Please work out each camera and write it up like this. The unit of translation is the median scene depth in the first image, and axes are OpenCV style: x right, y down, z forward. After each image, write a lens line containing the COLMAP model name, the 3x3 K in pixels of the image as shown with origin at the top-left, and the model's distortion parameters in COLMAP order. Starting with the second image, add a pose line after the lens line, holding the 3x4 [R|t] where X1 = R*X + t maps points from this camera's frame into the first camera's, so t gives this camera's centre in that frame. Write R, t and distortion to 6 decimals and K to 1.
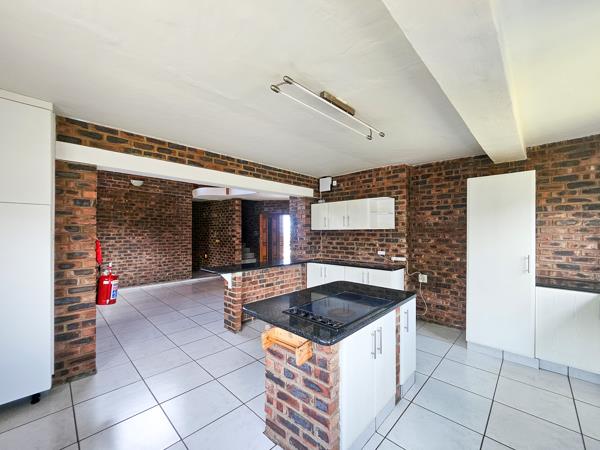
lens RADIAL K [[242.9, 0, 302.8], [0, 242.9, 228.9], [0, 0, 1]] dist [0.000802, 0.000117]
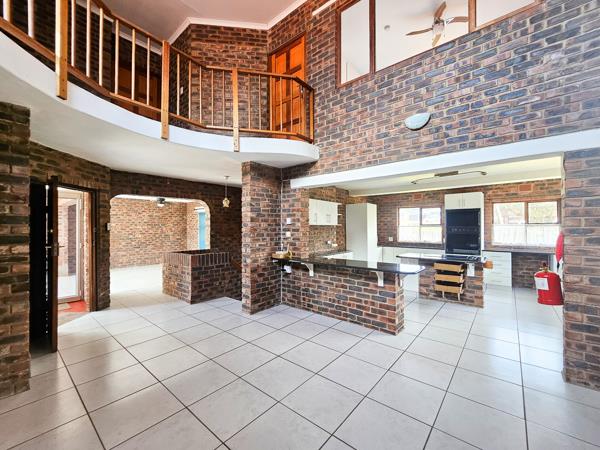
lens RADIAL K [[242.9, 0, 302.8], [0, 242.9, 228.9], [0, 0, 1]] dist [0.000802, 0.000117]
pose [[-0.079463, 0.000425, 0.996838, -1.057554], [-0.011135, 0.999937, -0.001314, 0.028321], [-0.996776, -0.011204, -0.079453, 1.297678]]
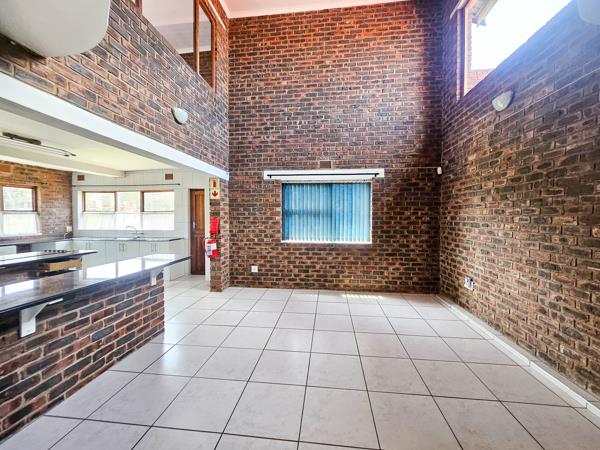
lens RADIAL K [[252.5, 0, 300.0], [0, 252.5, 225.0], [0, 0, 1]] dist [0.001305, 0.000119]
pose [[-0.794972, 0.019106, -0.606345, -0.165115], [0.005655, 0.999694, 0.024086, 0.032360], [0.606620, 0.015719, -0.794837, 1.783544]]
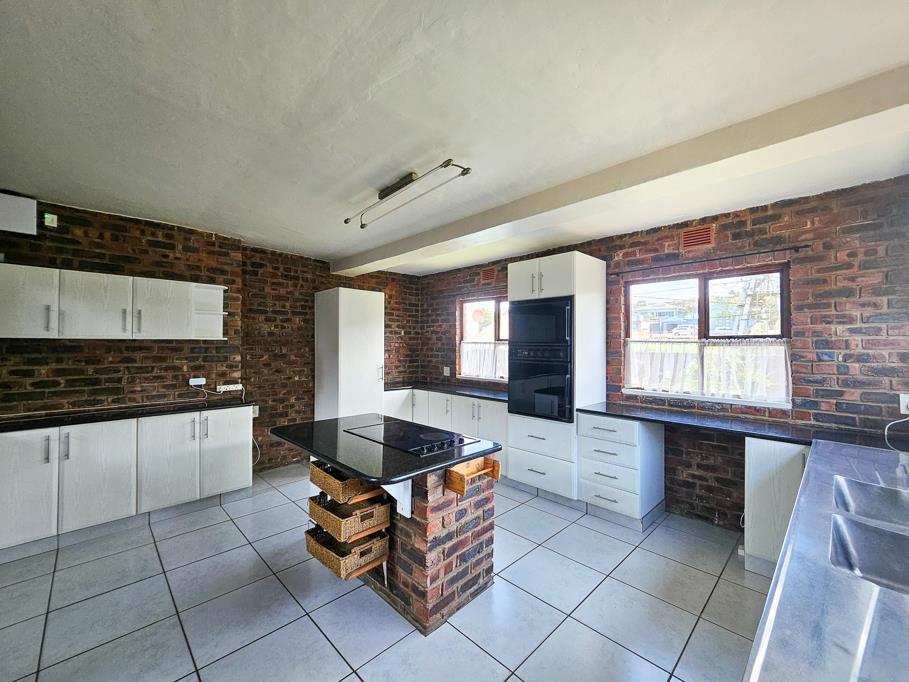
lens RADIAL K [[367.1, 0, 454.5], [0, 367.1, 341.0], [0, 0, 1]] dist [-0.018023, 0.000009]
pose [[0.024445, 0.012084, 0.999628, -0.524907], [-0.015192, 0.999816, -0.011715, 0.005597], [-0.999586, -0.014900, 0.024624, 0.395773]]
